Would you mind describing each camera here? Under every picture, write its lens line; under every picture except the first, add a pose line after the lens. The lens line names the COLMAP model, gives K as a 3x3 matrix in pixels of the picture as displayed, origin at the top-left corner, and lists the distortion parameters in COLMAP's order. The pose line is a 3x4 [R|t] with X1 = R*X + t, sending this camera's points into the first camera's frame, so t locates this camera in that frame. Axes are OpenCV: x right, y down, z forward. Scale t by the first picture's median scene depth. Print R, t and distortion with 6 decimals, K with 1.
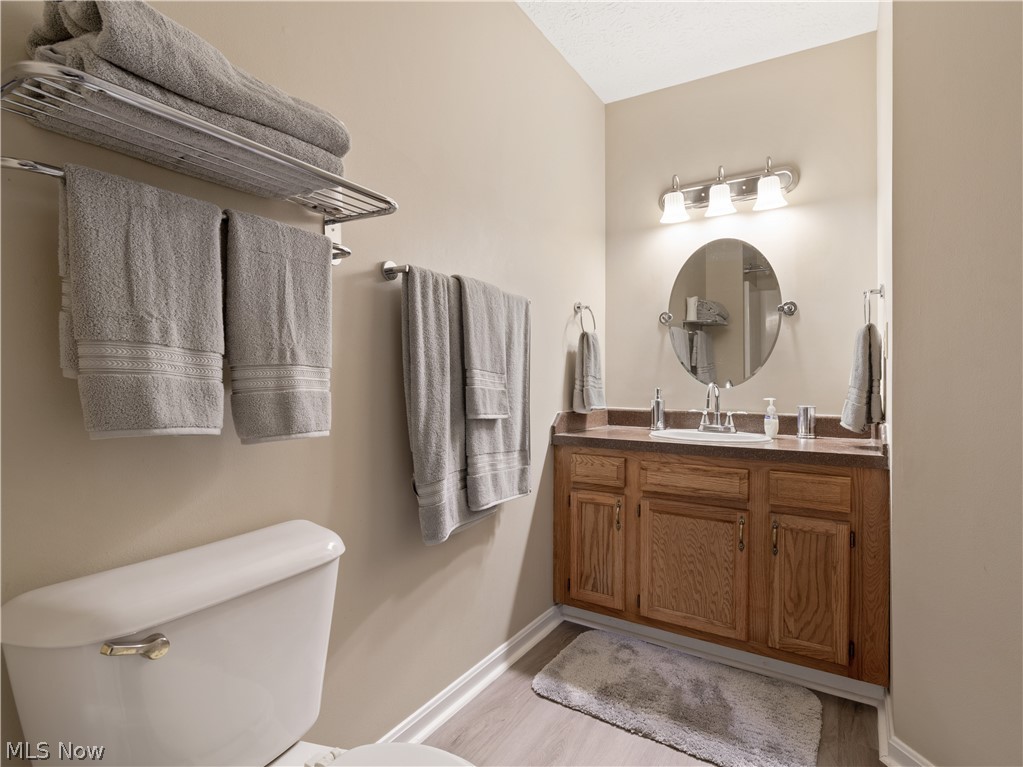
lens RADIAL K [[495.6, 0, 511.5], [0, 495.6, 383.5], [0, 0, 1]] dist [0.000906, 0.000476]
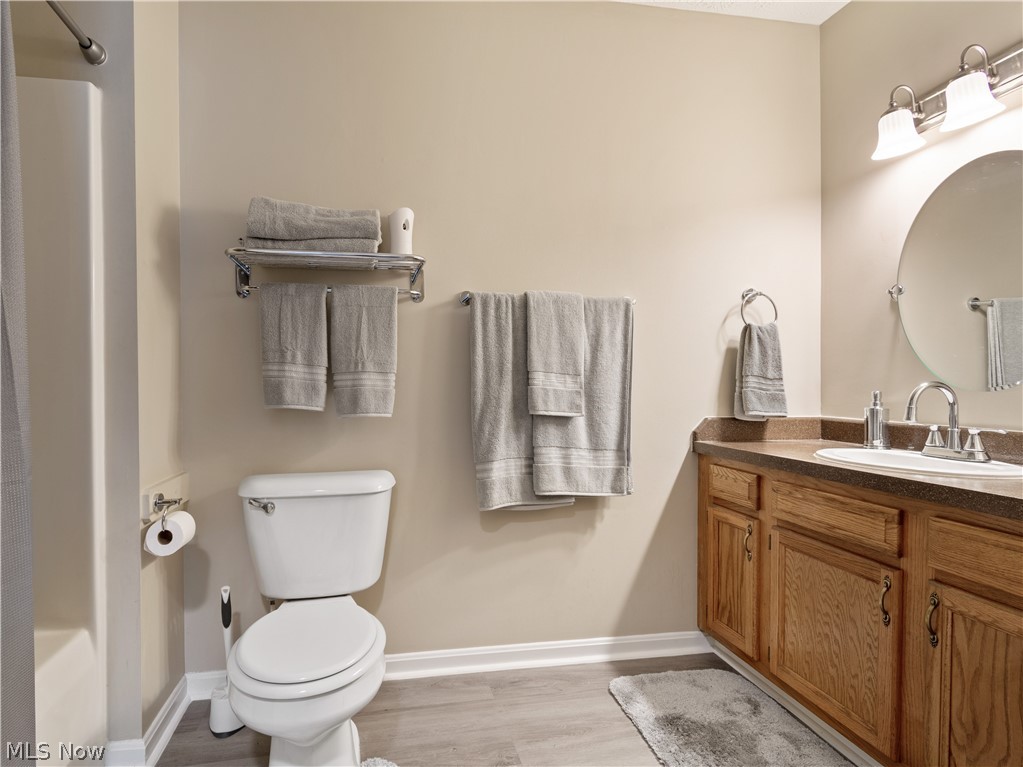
lens RADIAL K [[510.1, 0, 483.0], [0, 510.1, 390.6], [0, 0, 1]] dist [0.000642, -0.000851]
pose [[0.655623, 0.004609, -0.755074, 0.629560], [-0.003354, 0.999989, 0.003192, 0.010425], [0.755081, 0.000440, 0.655632, 0.111752]]
